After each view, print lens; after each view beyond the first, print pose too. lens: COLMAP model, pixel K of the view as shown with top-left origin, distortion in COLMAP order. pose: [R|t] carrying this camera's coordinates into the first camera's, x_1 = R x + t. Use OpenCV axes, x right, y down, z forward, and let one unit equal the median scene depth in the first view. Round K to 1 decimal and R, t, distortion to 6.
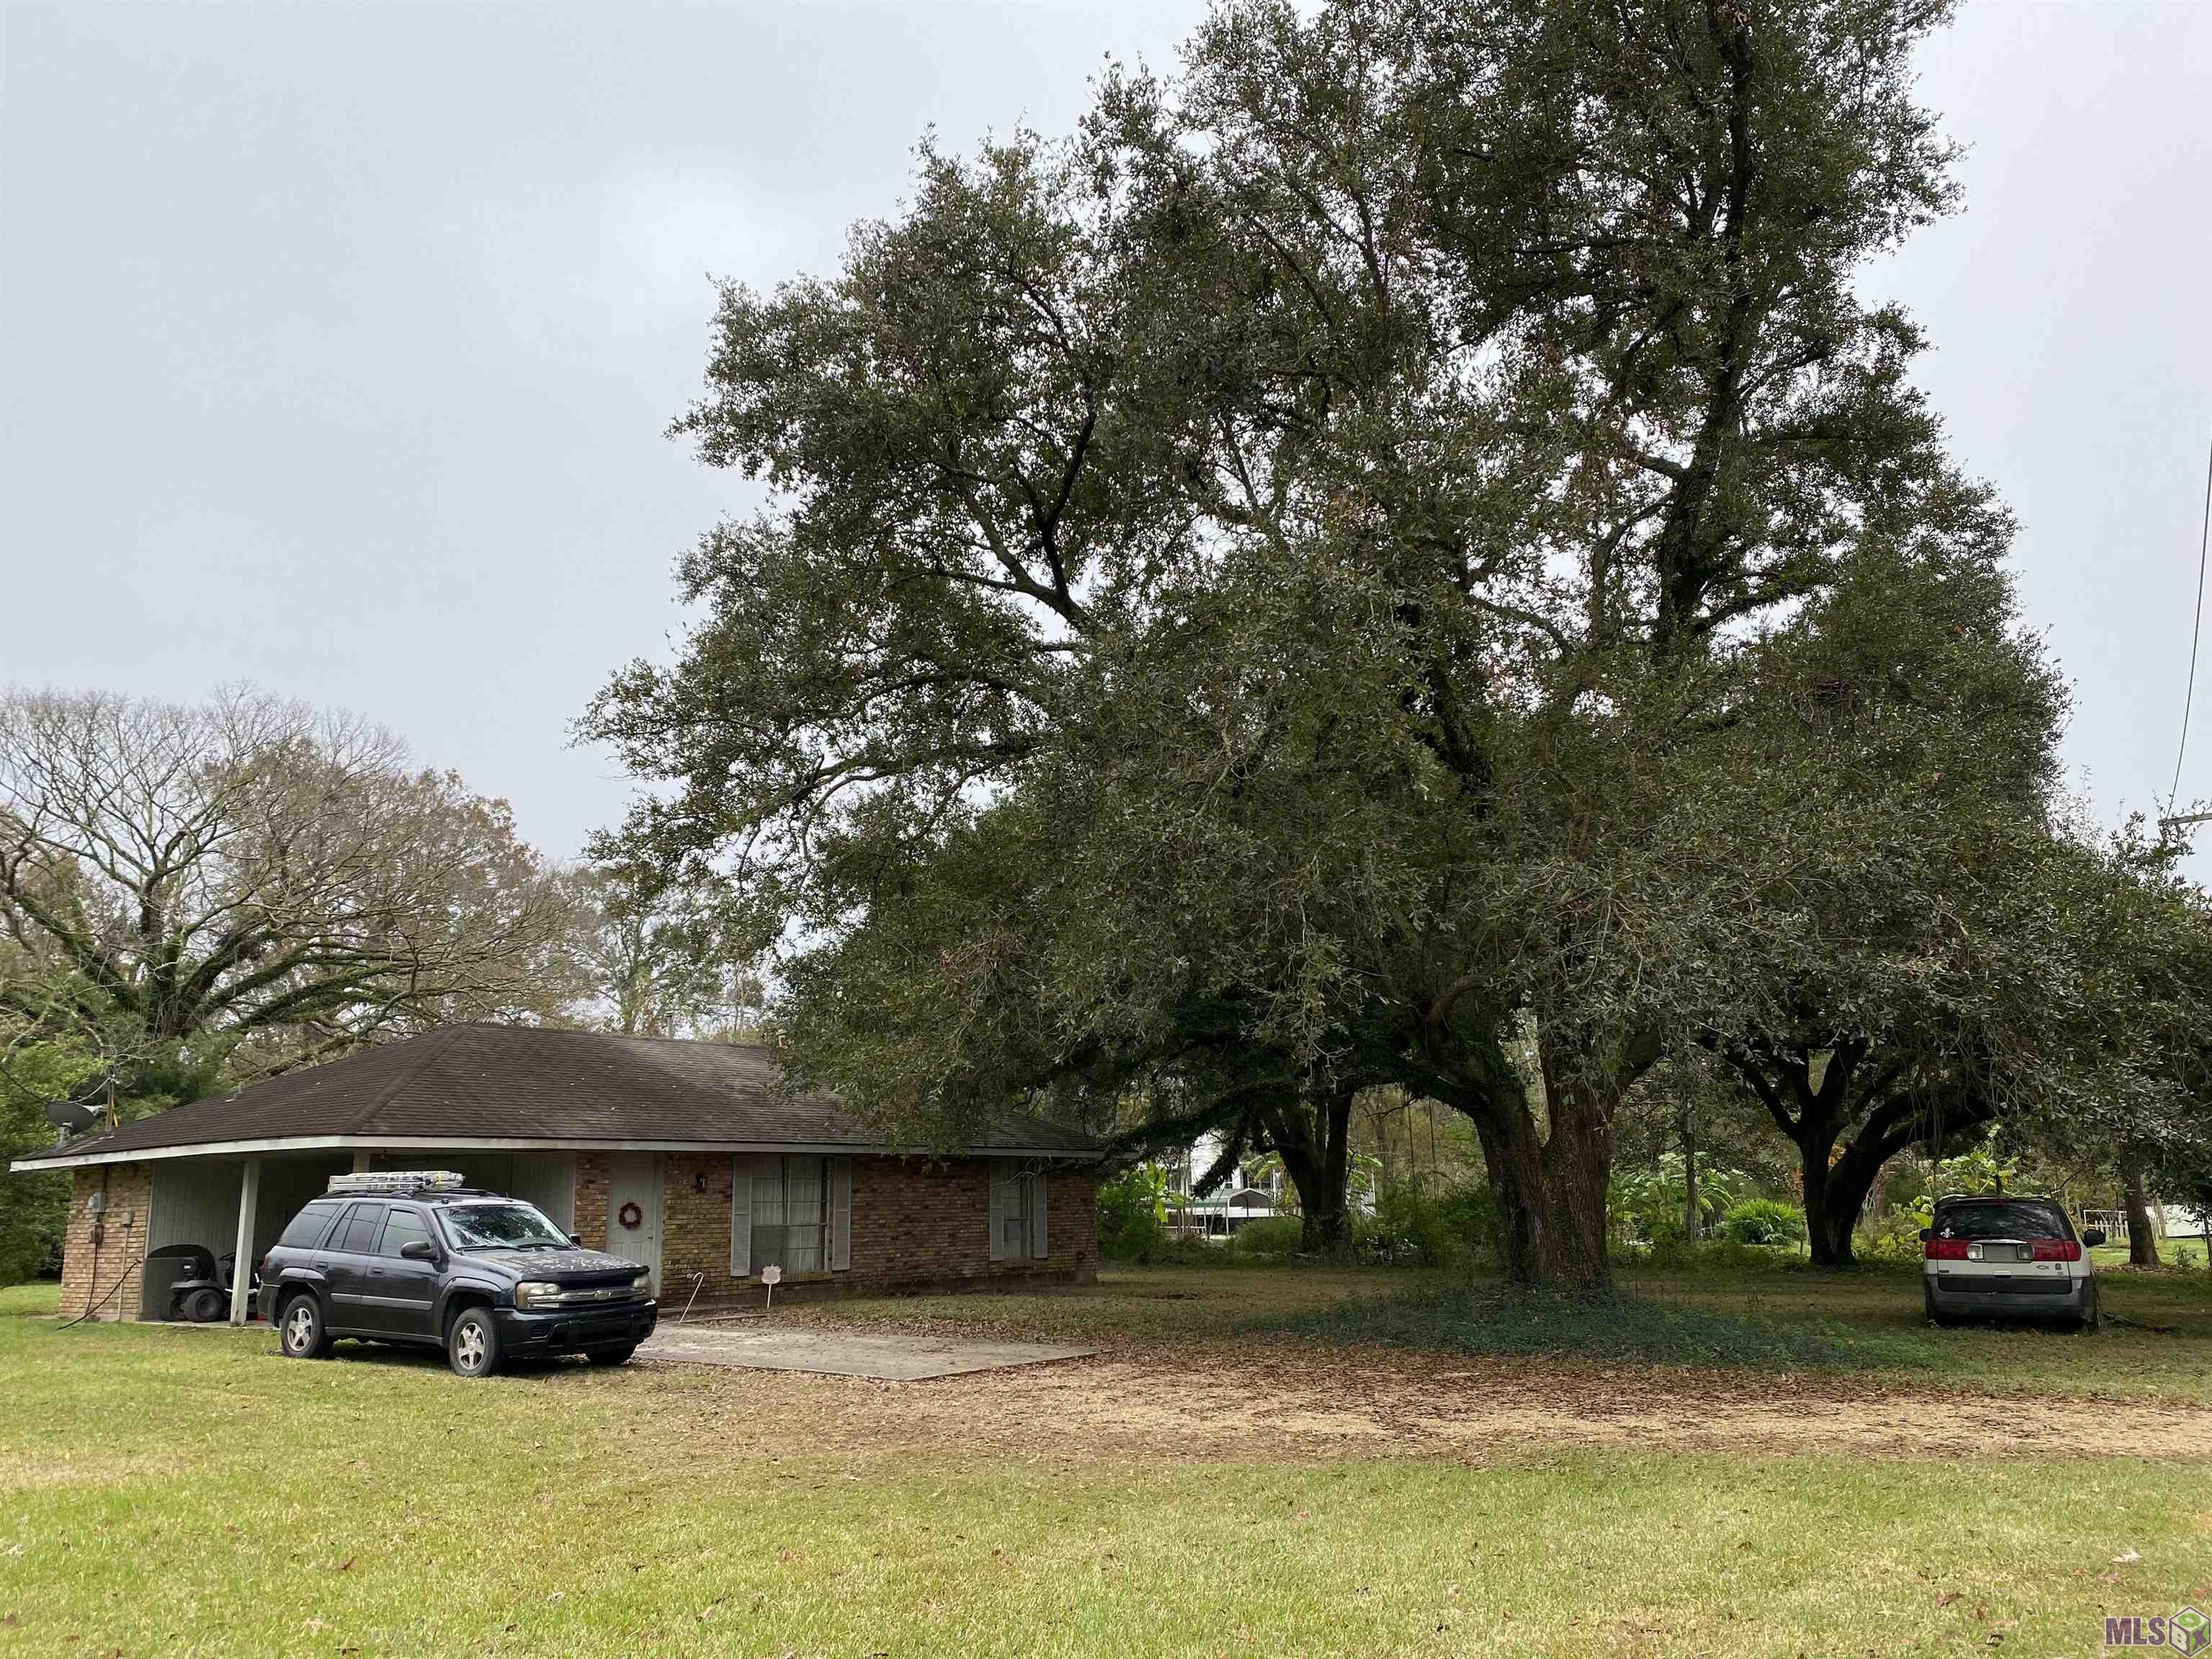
lens RADIAL K [[1693.3, 0, 1088.5], [0, 1693.3, 825.7], [0, 0, 1]] dist [0.069242, -0.104396]
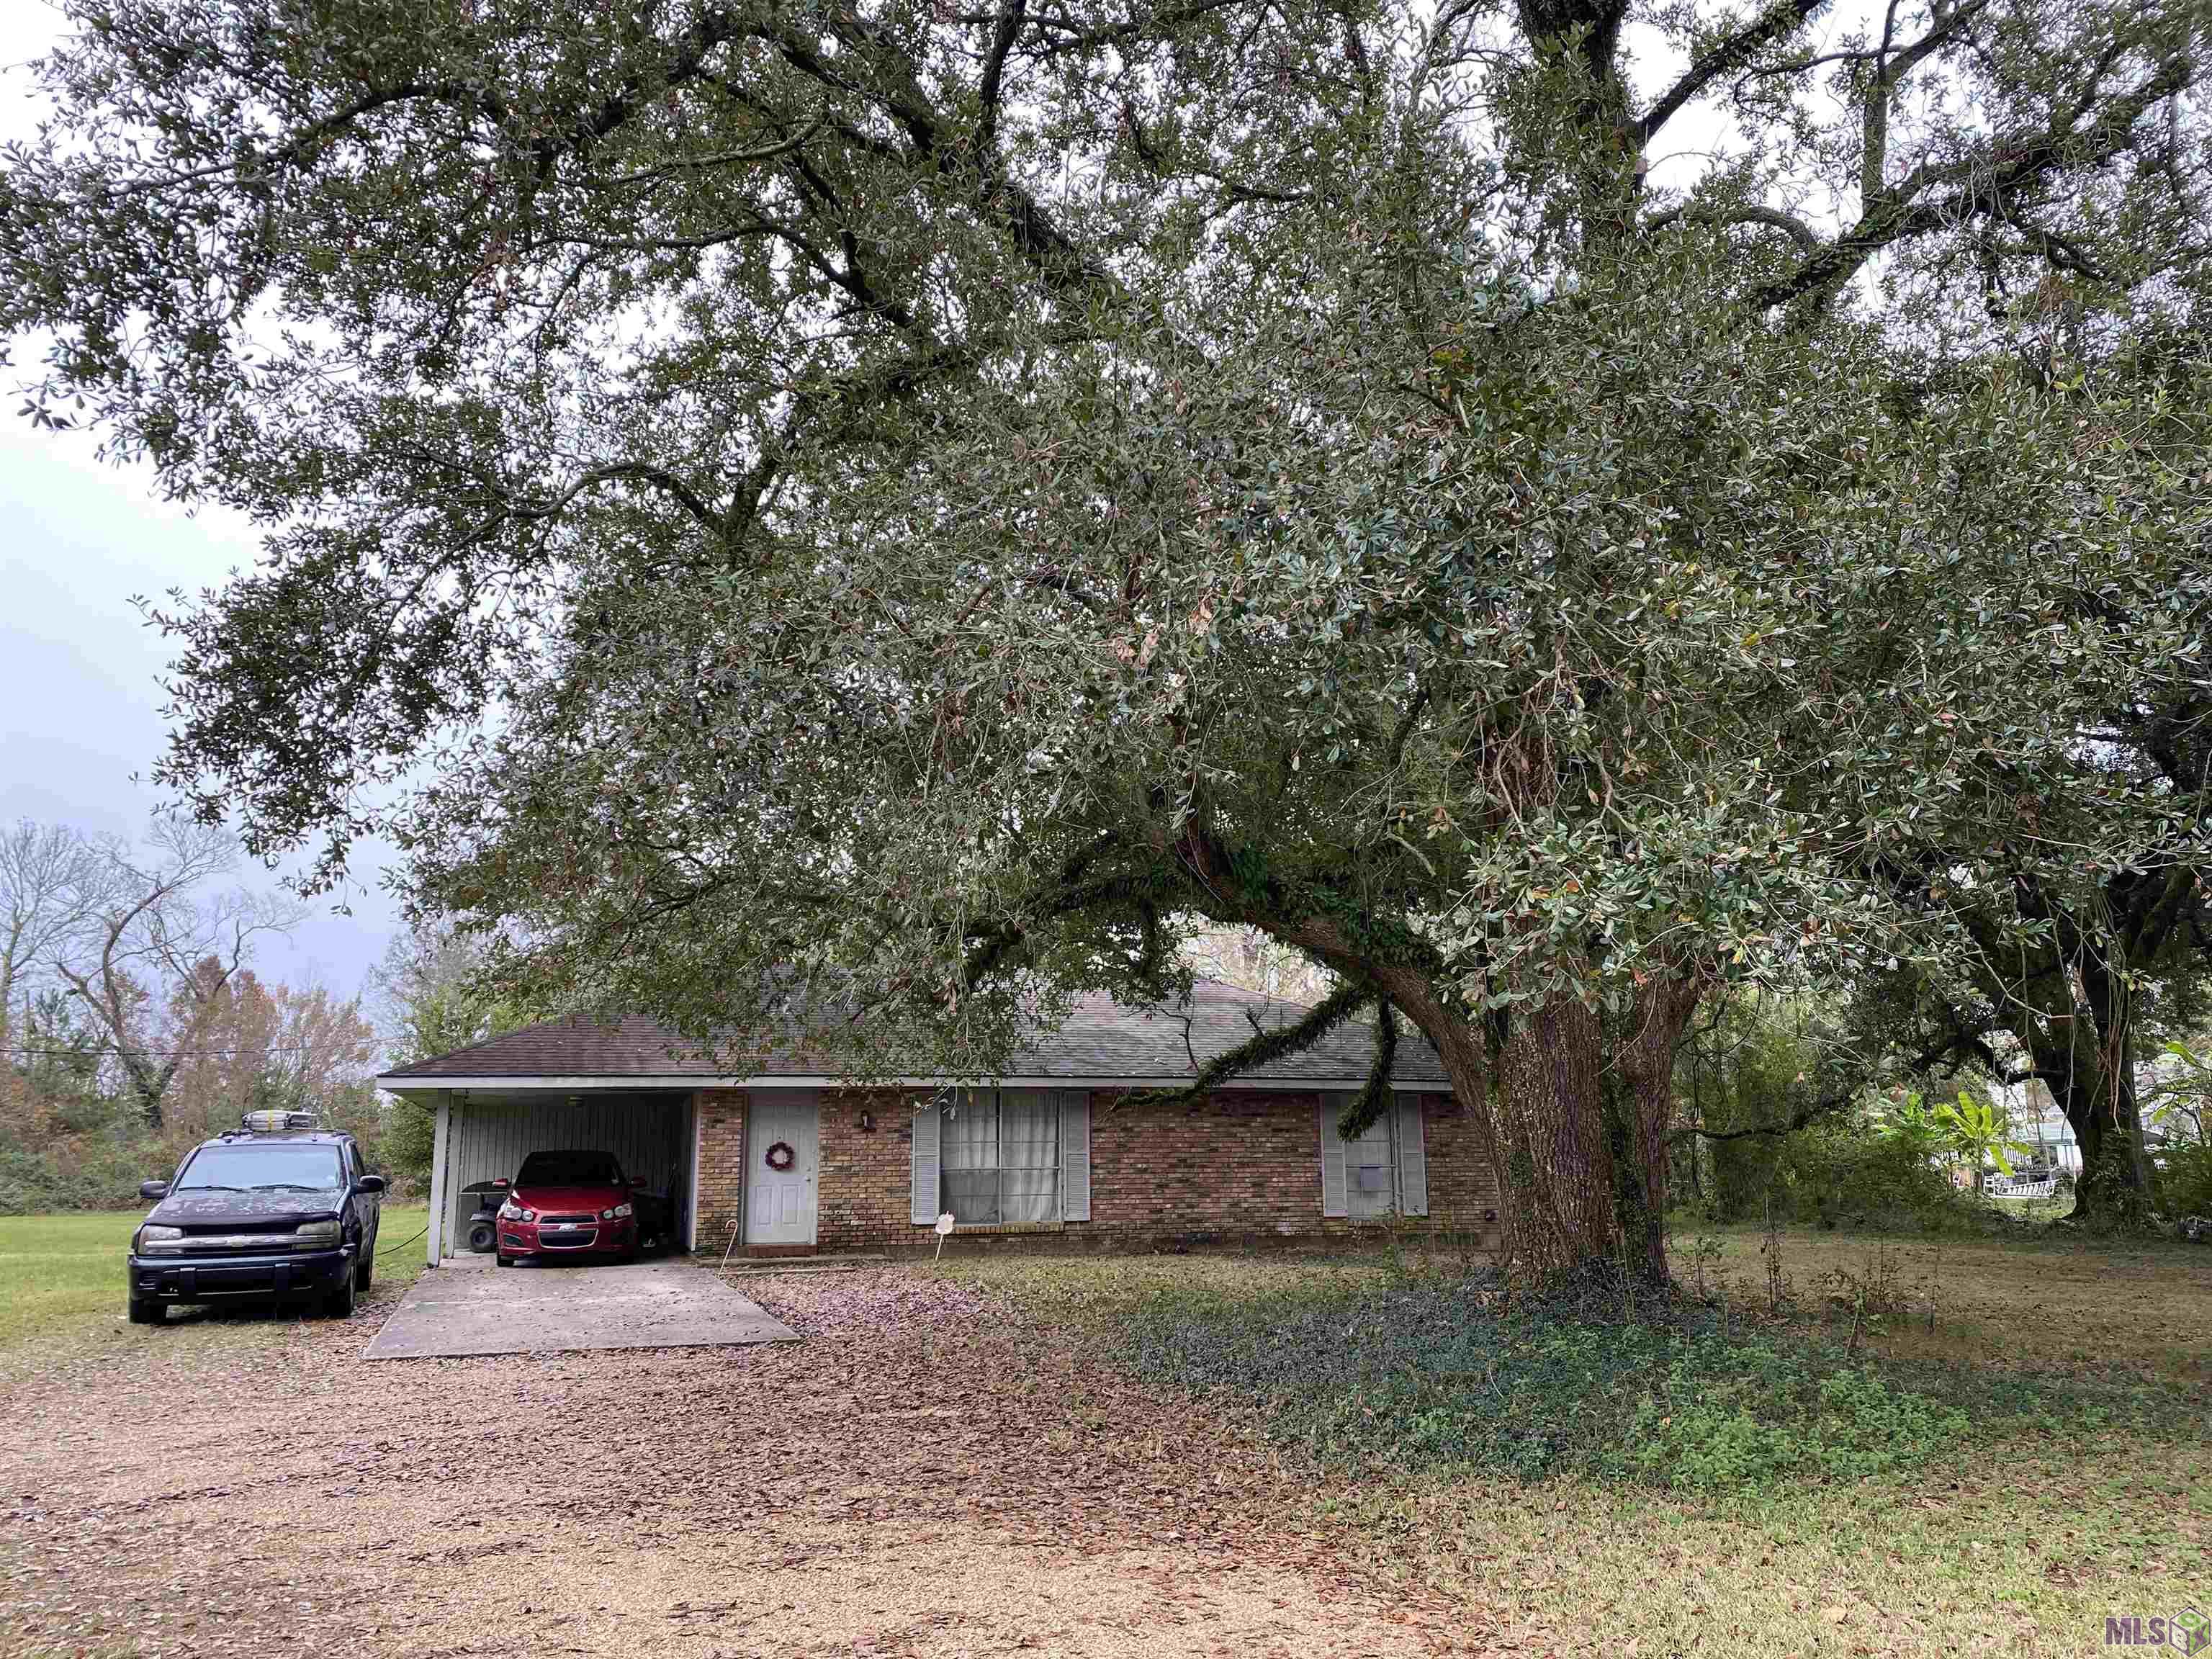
lens RADIAL K [[1693.3, 0, 1103.8], [0, 1693.3, 824.7], [0, 0, 1]] dist [0.069242, -0.104396]
pose [[0.805611, -0.108386, -0.582446, 0.472513], [0.125869, 0.991991, -0.010500, 0.087345], [0.578919, -0.064853, 0.812802, 0.388231]]
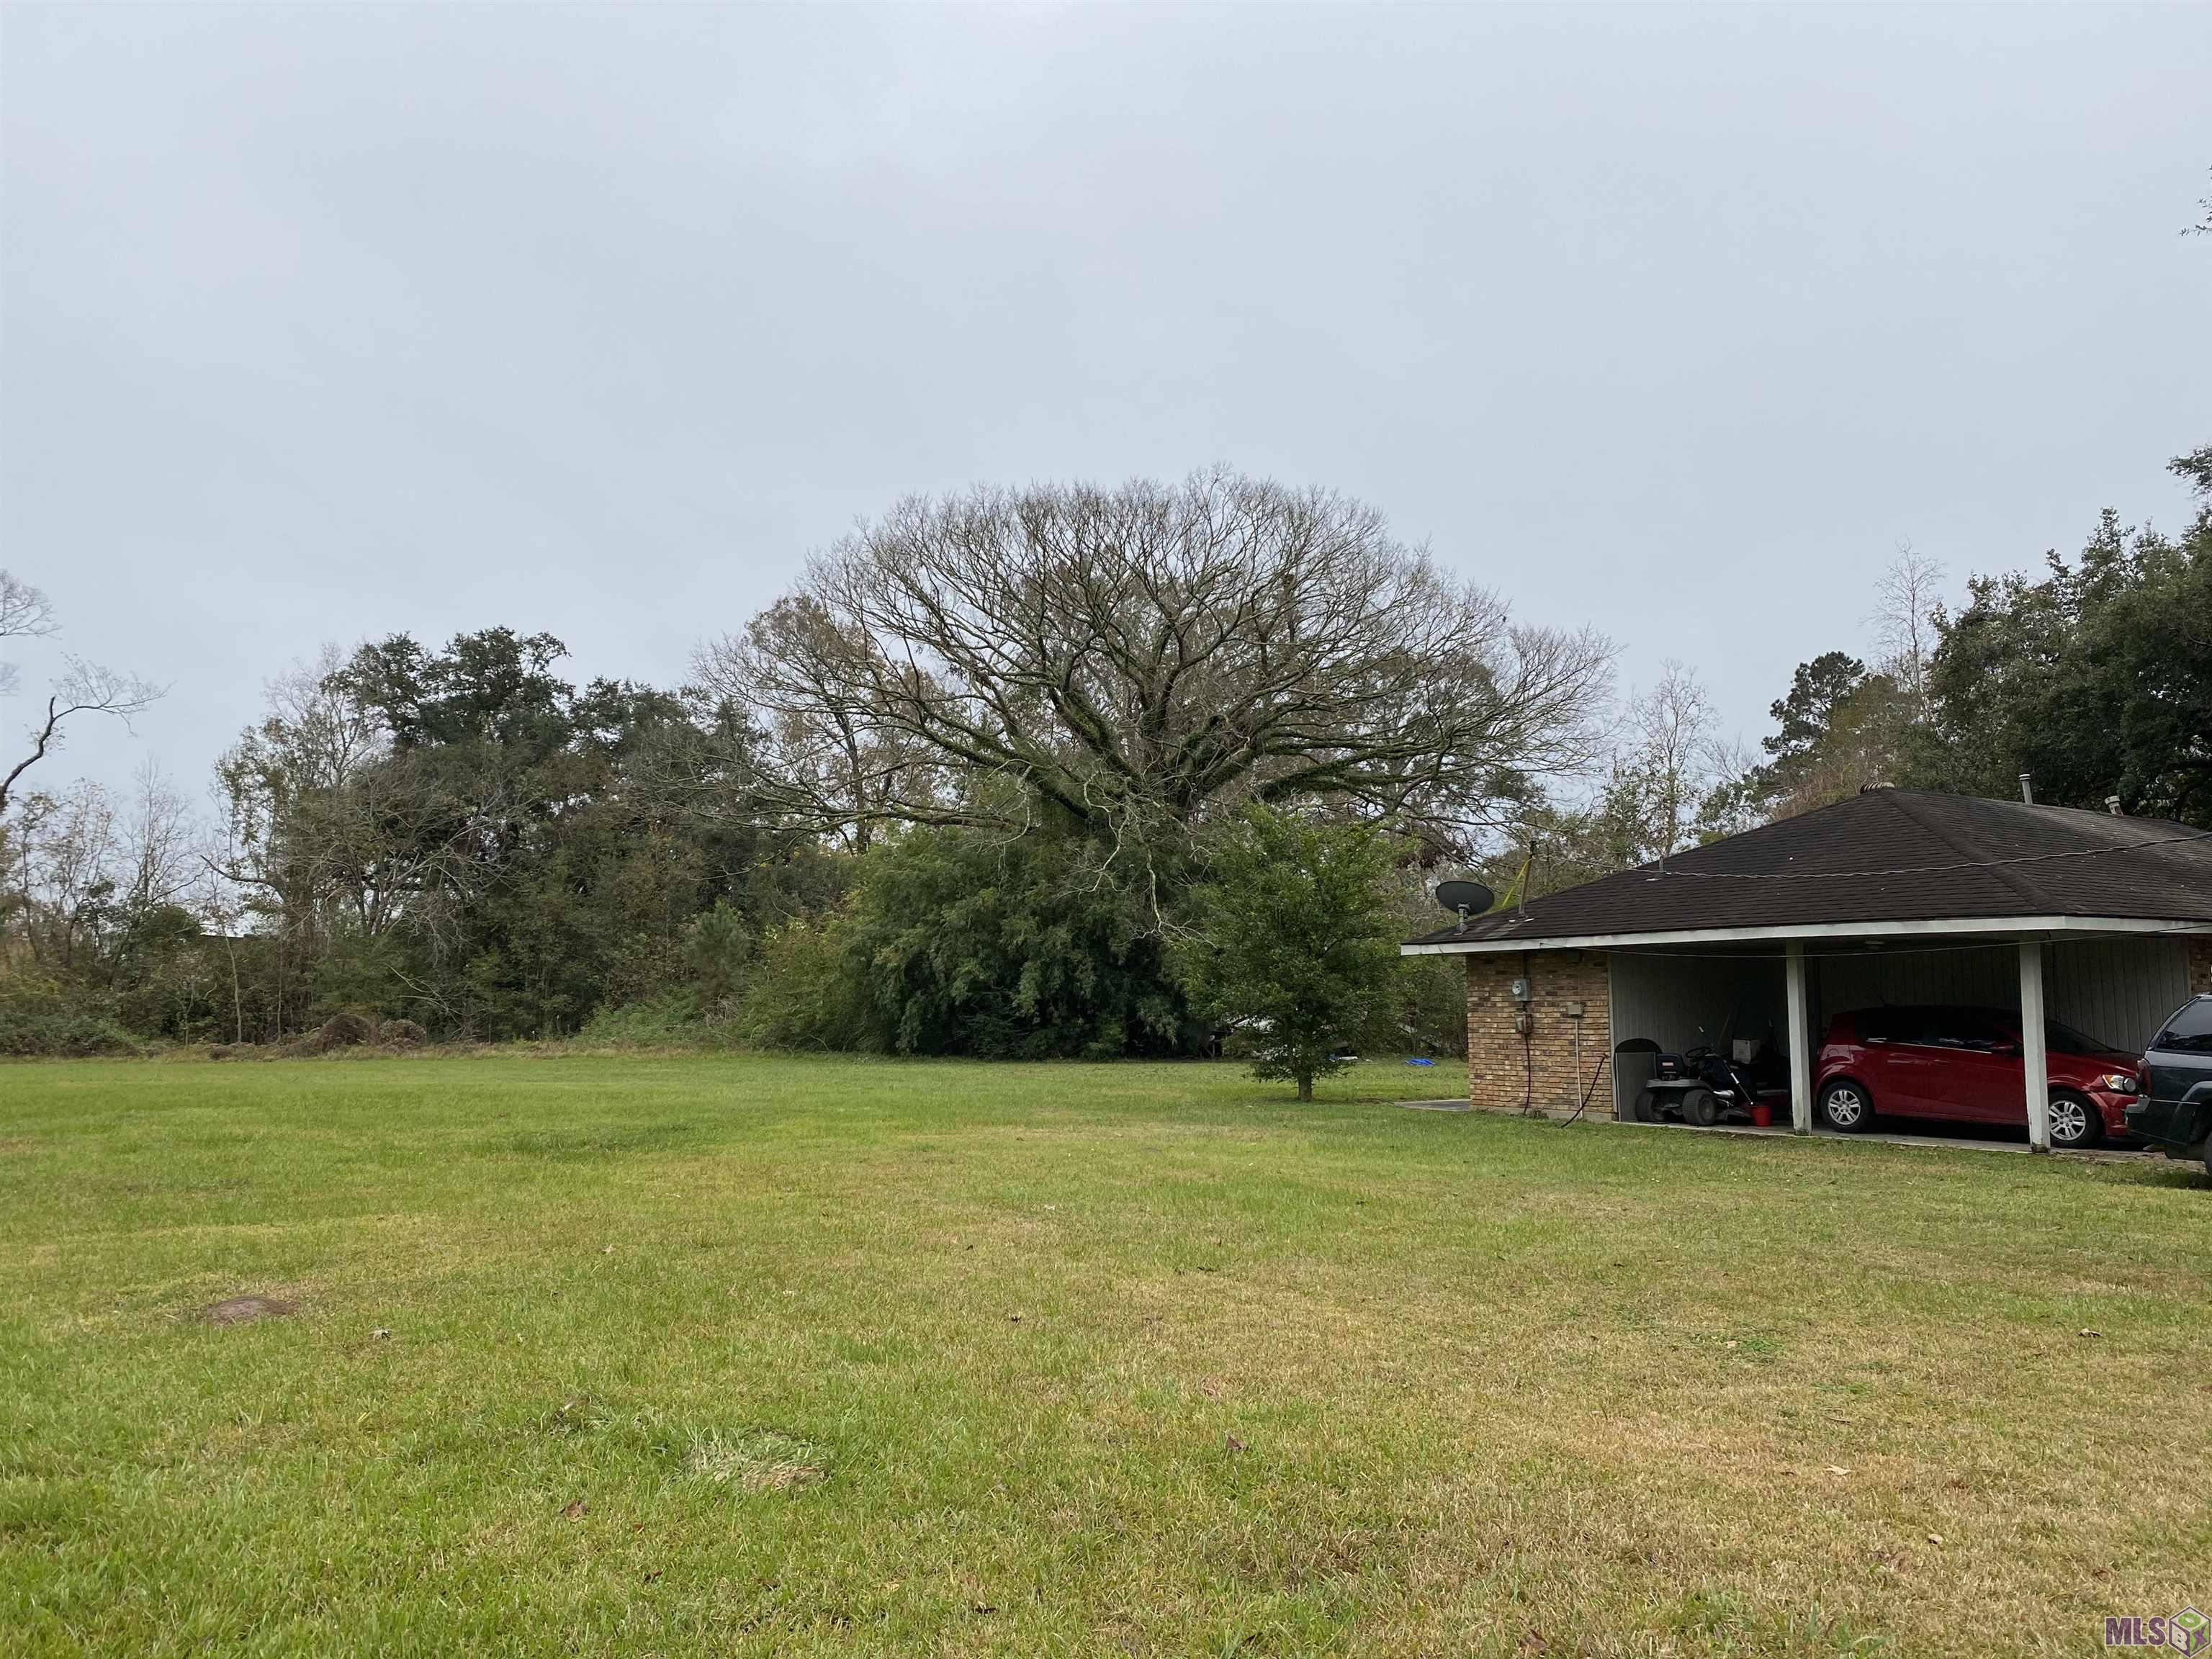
lens RADIAL K [[1693.3, 0, 1093.8], [0, 1693.3, 849.6], [0, 0, 1]] dist [0.069242, -0.104396]
pose [[0.941471, -0.013599, -0.336819, -0.521026], [0.057798, 0.990901, 0.121550, 0.023610], [0.332102, -0.133903, 0.933691, 0.092751]]
